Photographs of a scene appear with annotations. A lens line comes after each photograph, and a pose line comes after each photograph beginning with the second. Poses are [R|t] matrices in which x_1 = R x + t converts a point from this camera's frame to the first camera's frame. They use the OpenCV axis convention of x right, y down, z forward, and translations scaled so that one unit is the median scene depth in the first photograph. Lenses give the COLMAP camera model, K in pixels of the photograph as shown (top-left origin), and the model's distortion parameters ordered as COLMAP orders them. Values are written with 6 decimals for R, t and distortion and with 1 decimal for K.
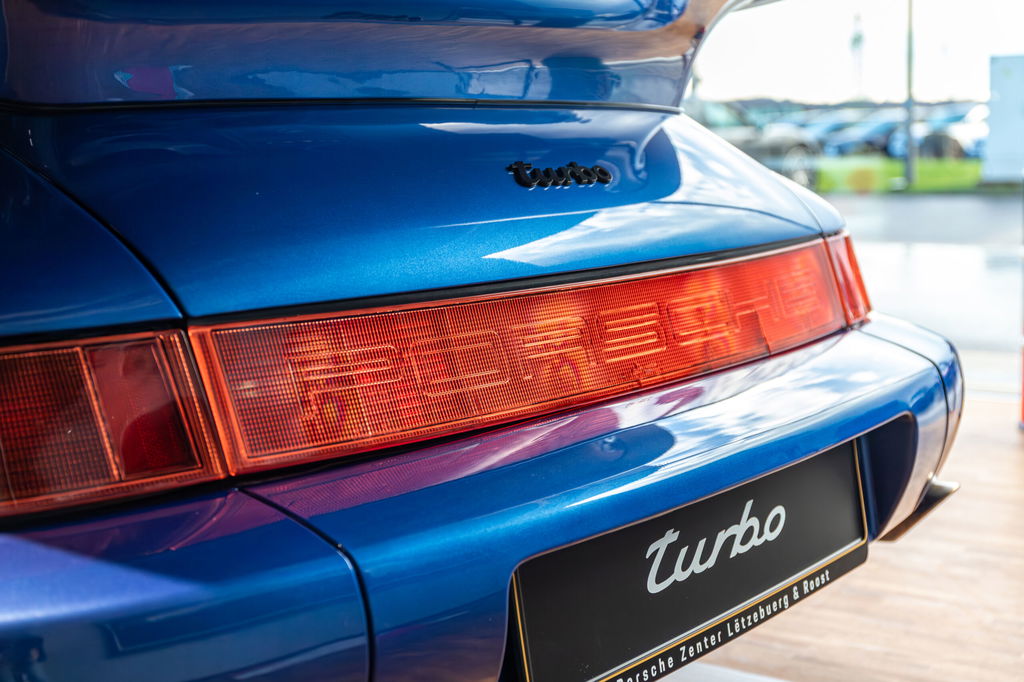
lens RADIAL K [[1513.6, 0, 511.8], [0, 1513.6, 343.2], [0, 0, 1]] dist [0.021688, 0.000000]
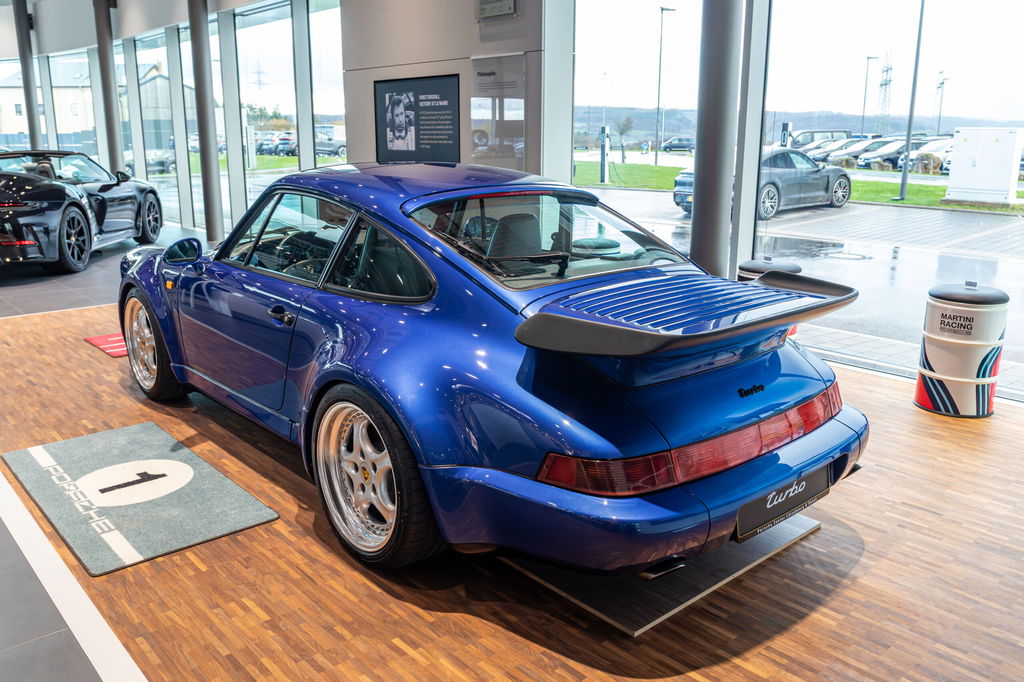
lens RADIAL K [[846.6, 0, 514.0], [0, 846.6, 337.3], [0, 0, 1]] dist [-0.017065, -0.004324]
pose [[0.983760, 0.075606, -0.162788, -0.187545], [-0.057416, 0.991856, 0.113689, -0.391614], [0.170058, -0.102496, 0.980089, -0.981986]]
